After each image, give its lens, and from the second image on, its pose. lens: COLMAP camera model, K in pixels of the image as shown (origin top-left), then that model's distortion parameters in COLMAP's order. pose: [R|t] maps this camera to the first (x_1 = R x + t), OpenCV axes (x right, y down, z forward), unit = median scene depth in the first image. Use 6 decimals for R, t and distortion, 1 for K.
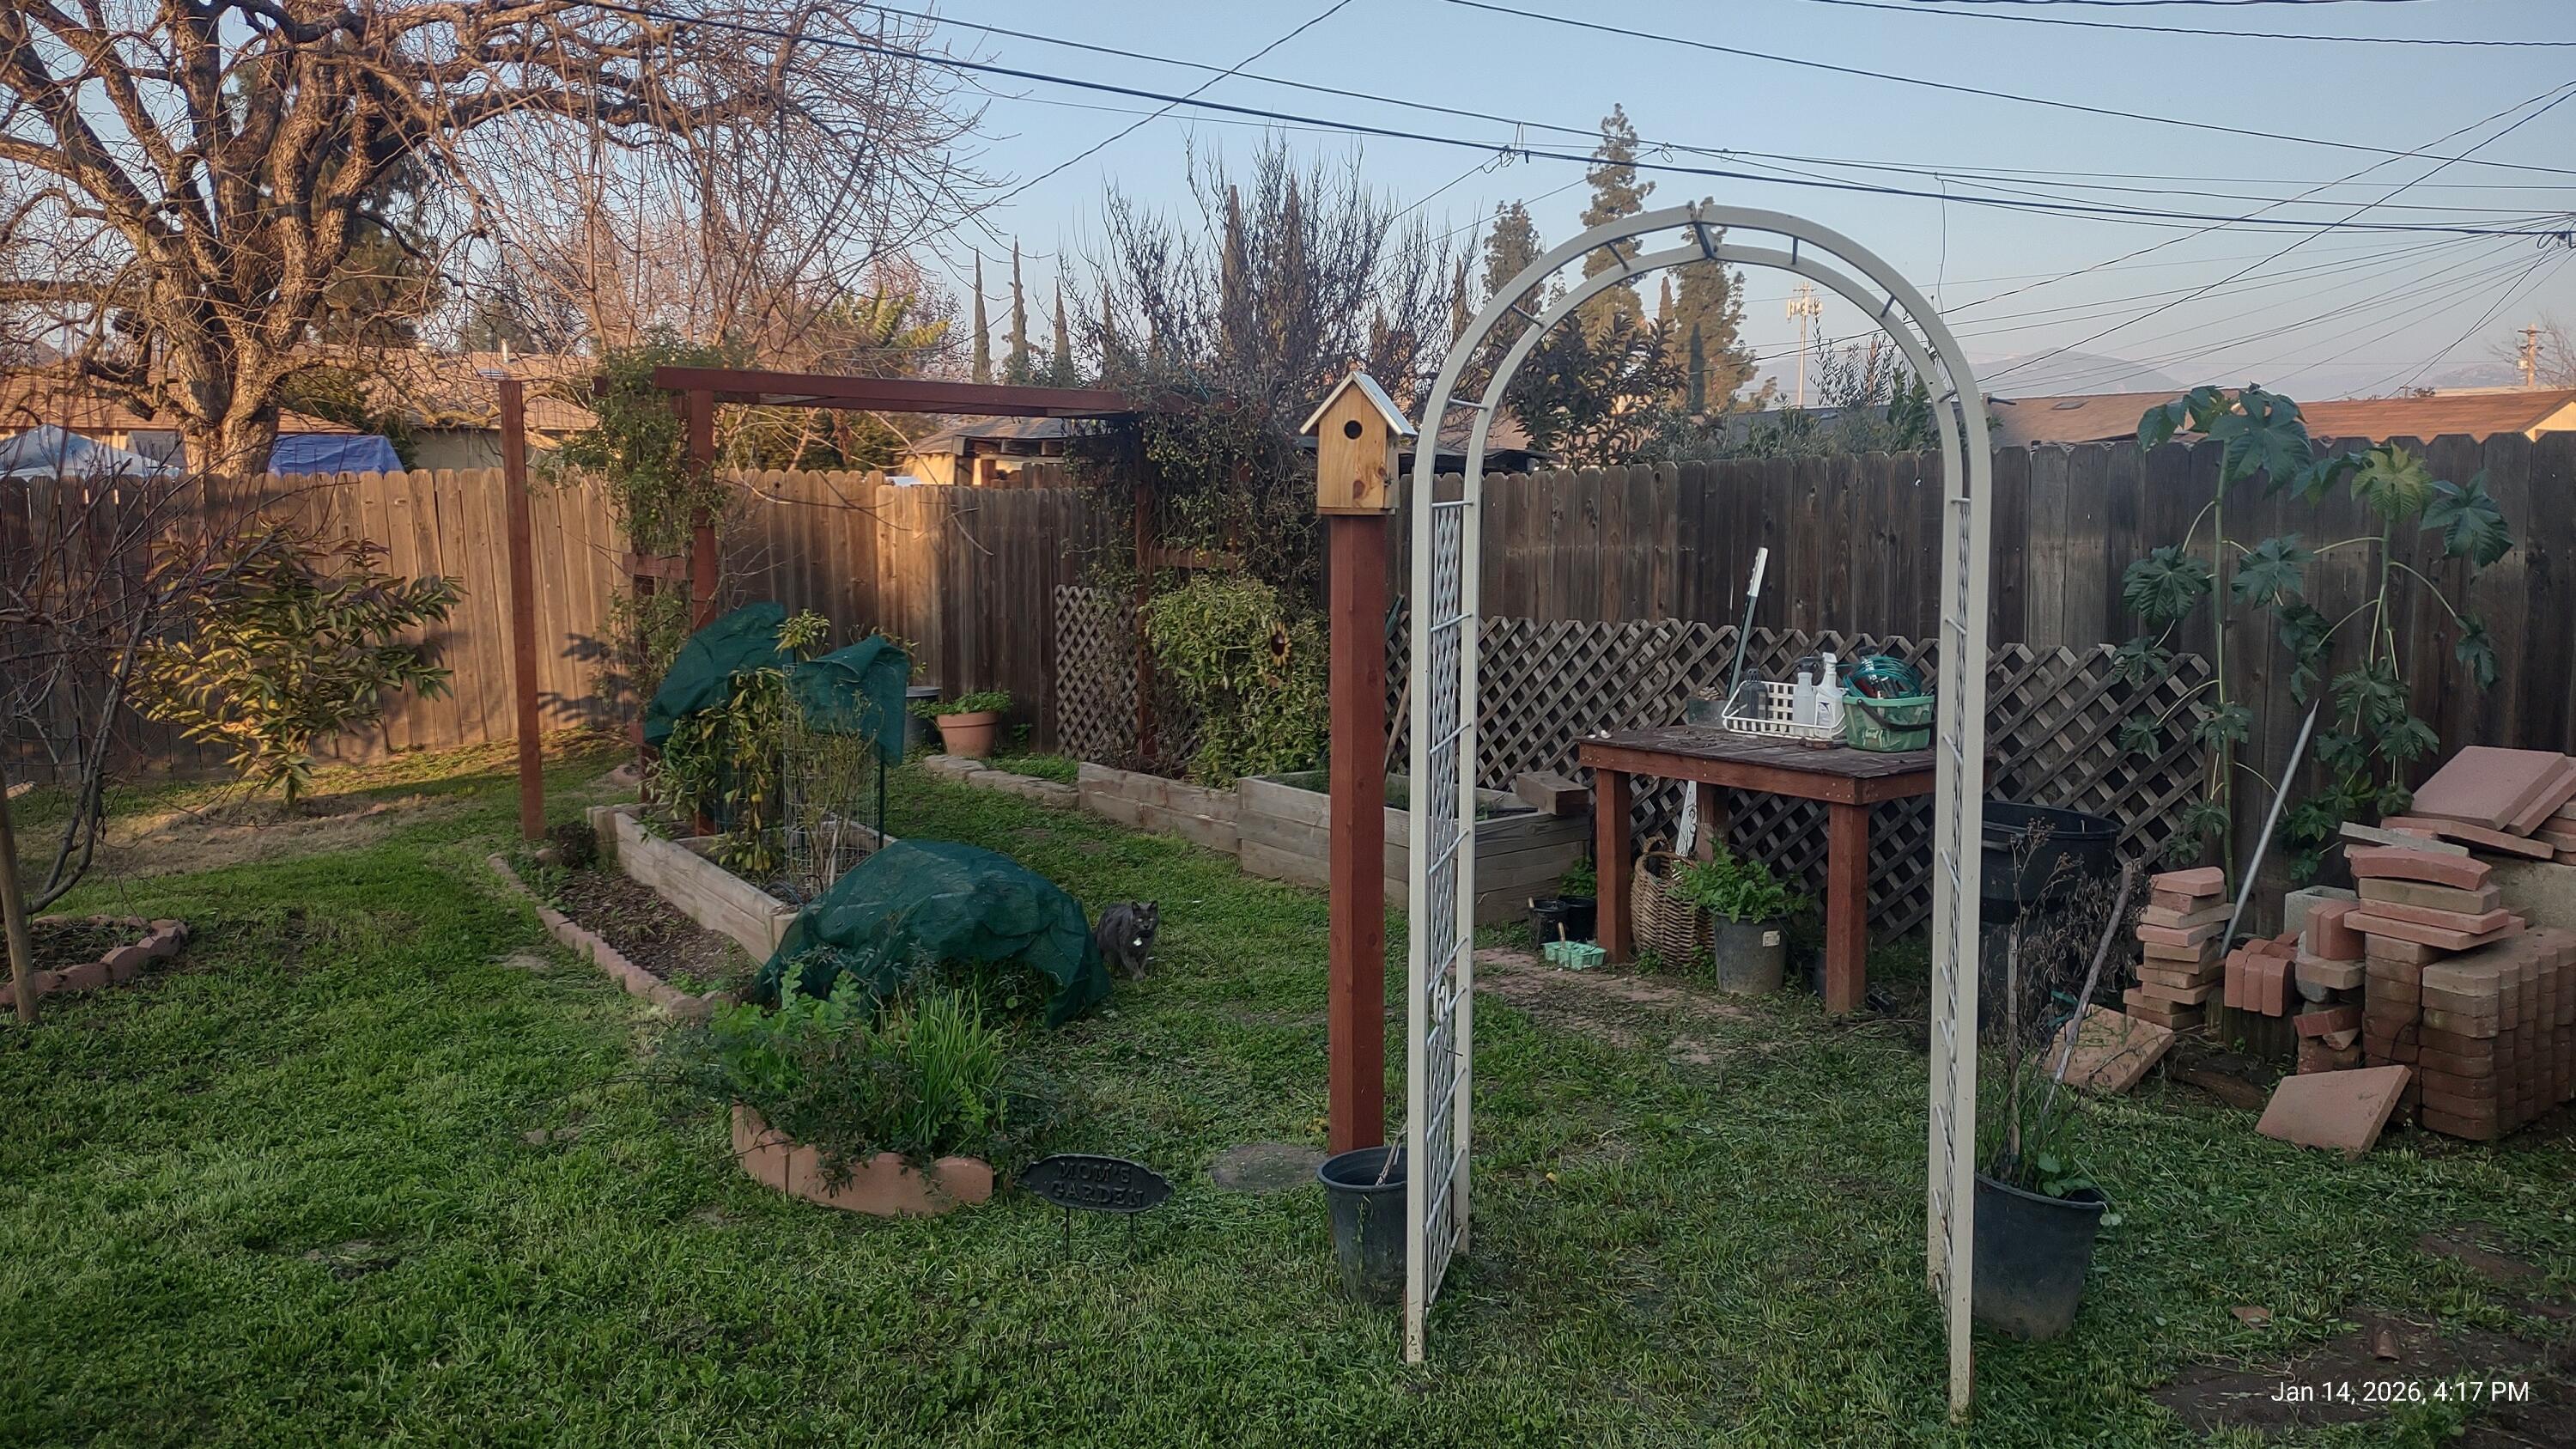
lens RADIAL K [[1895.6, 0, 1288.0], [0, 1895.6, 724.5], [0, 0, 1]] dist [0.109409, -0.191803]
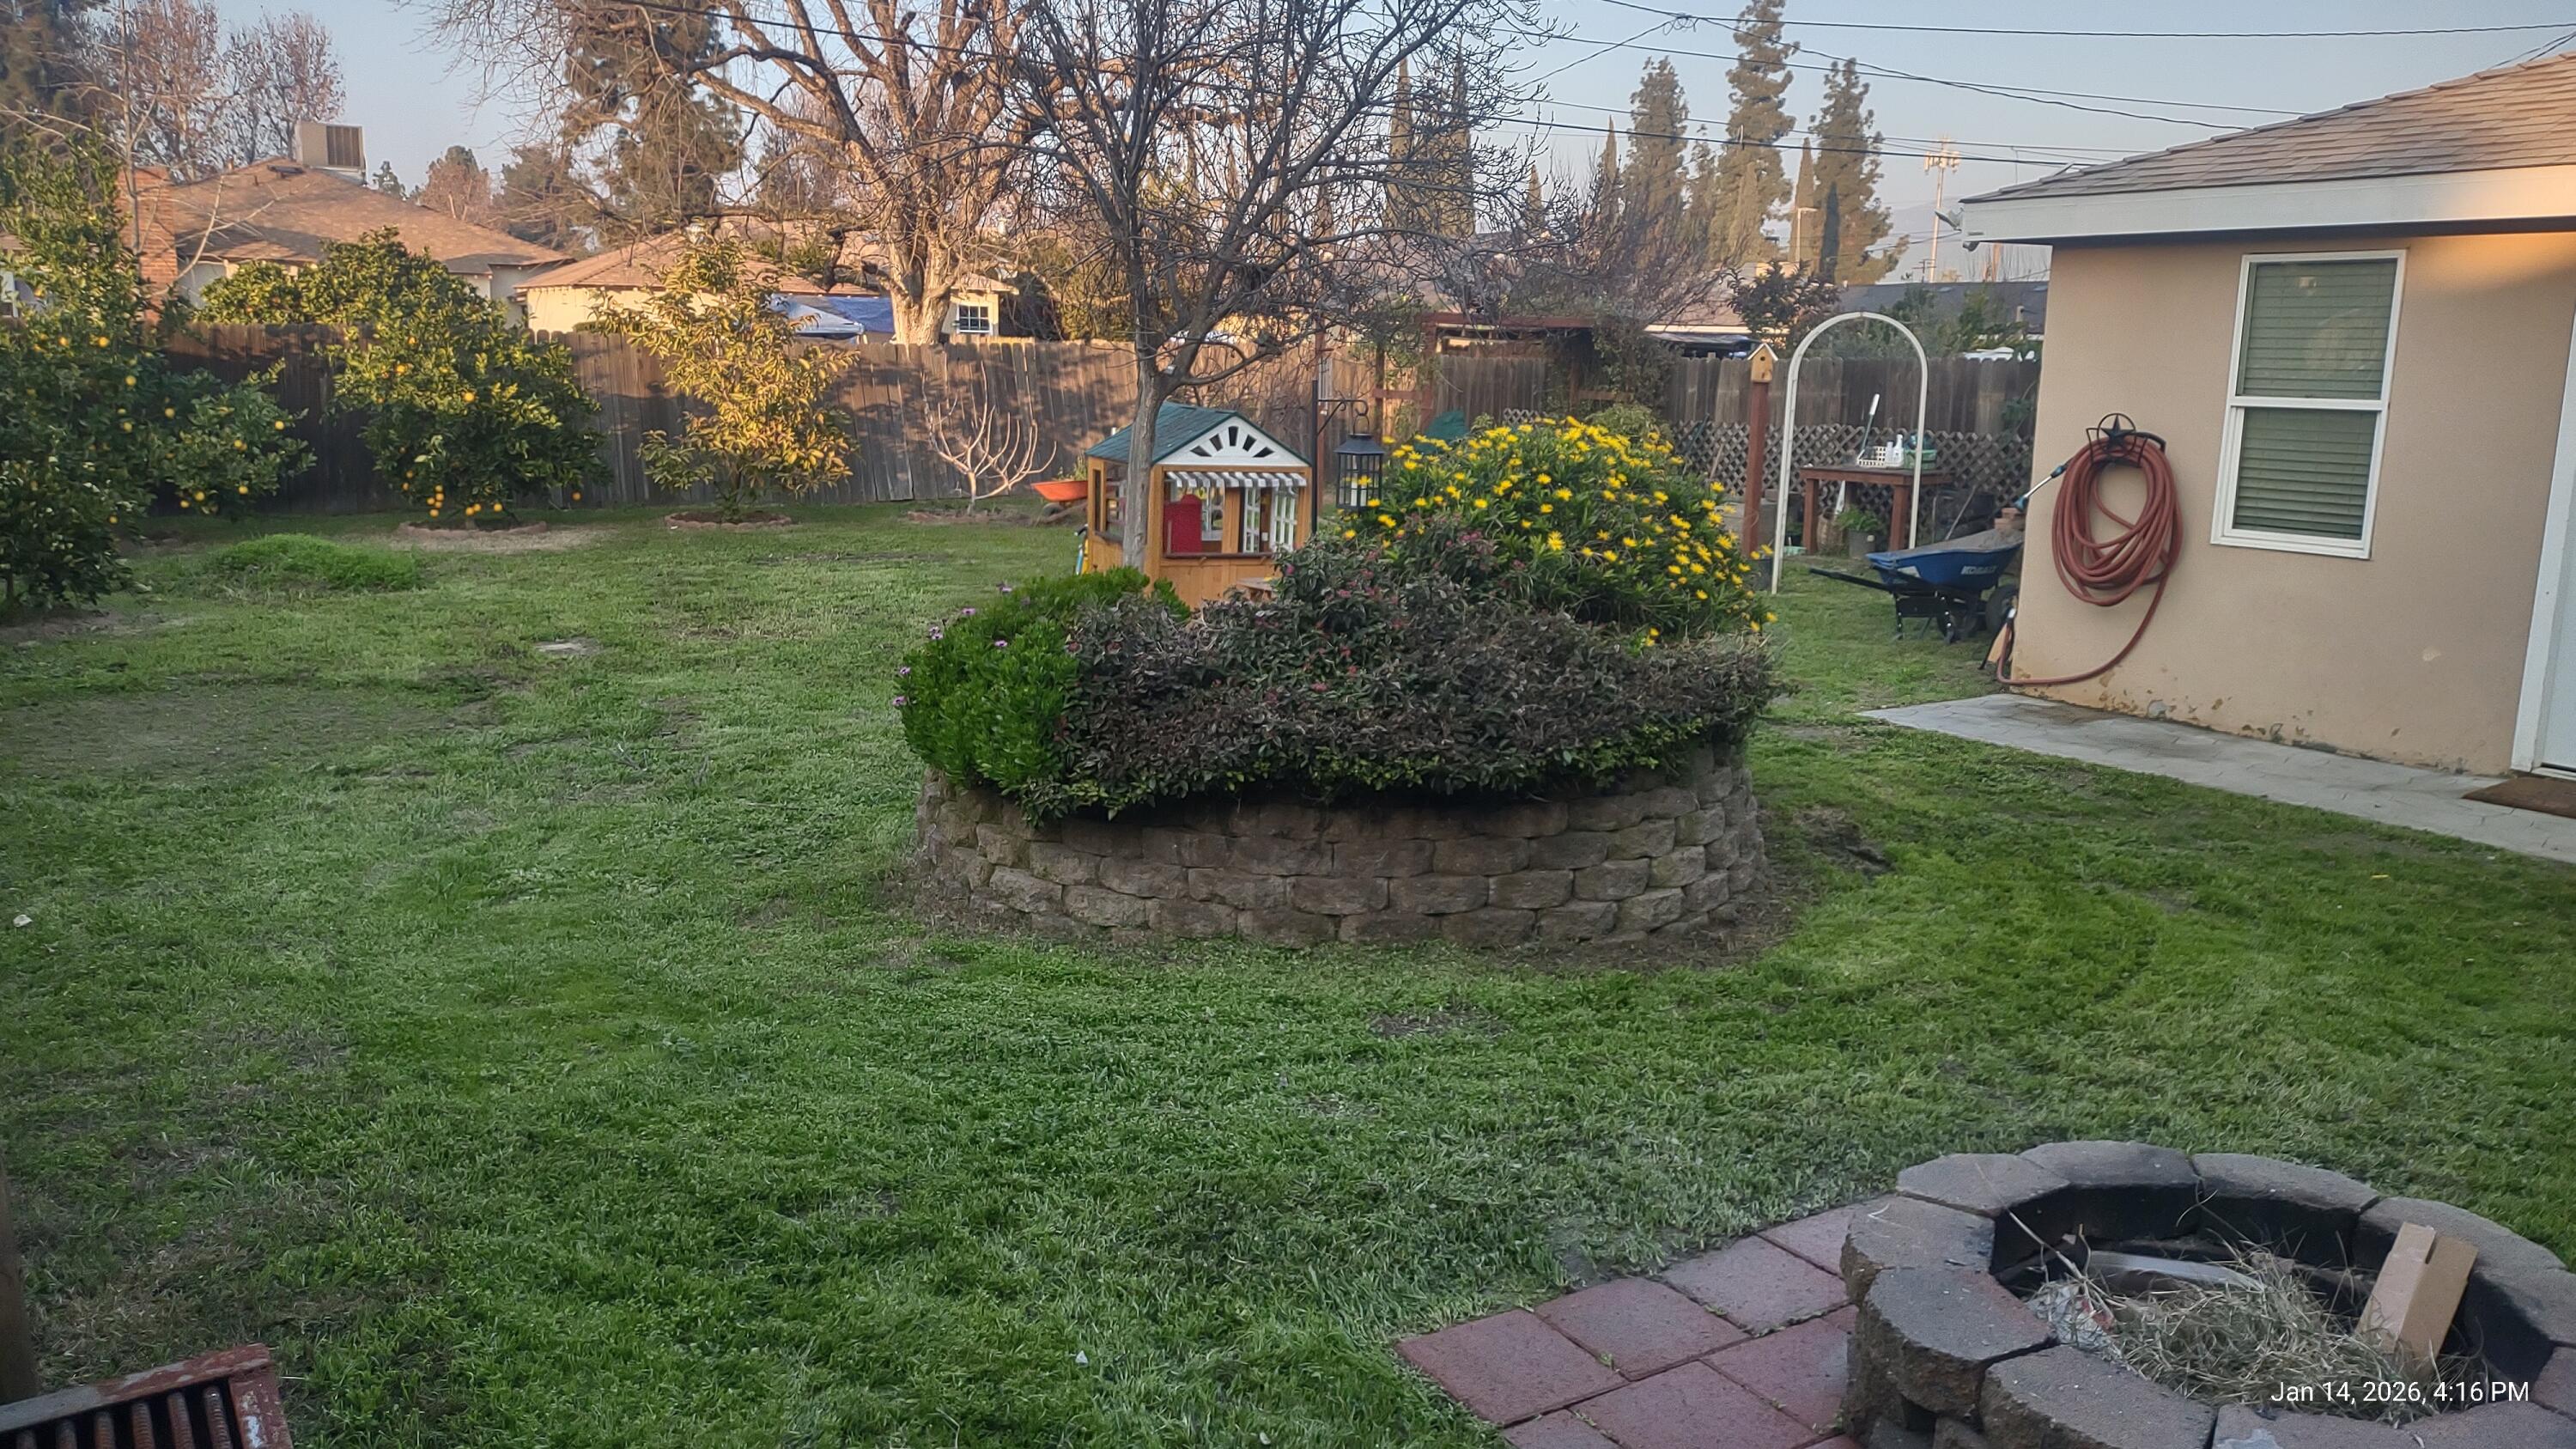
lens RADIAL K [[1904.8, 0, 1287.7], [0, 1904.8, 711.1], [0, 0, 1]] dist [0.105204, -0.174625]
pose [[0.998160, 0.030839, -0.052208, -0.198070], [-0.026926, 0.996891, 0.074048, 0.081451], [0.054329, -0.072506, 0.995887, -0.831897]]
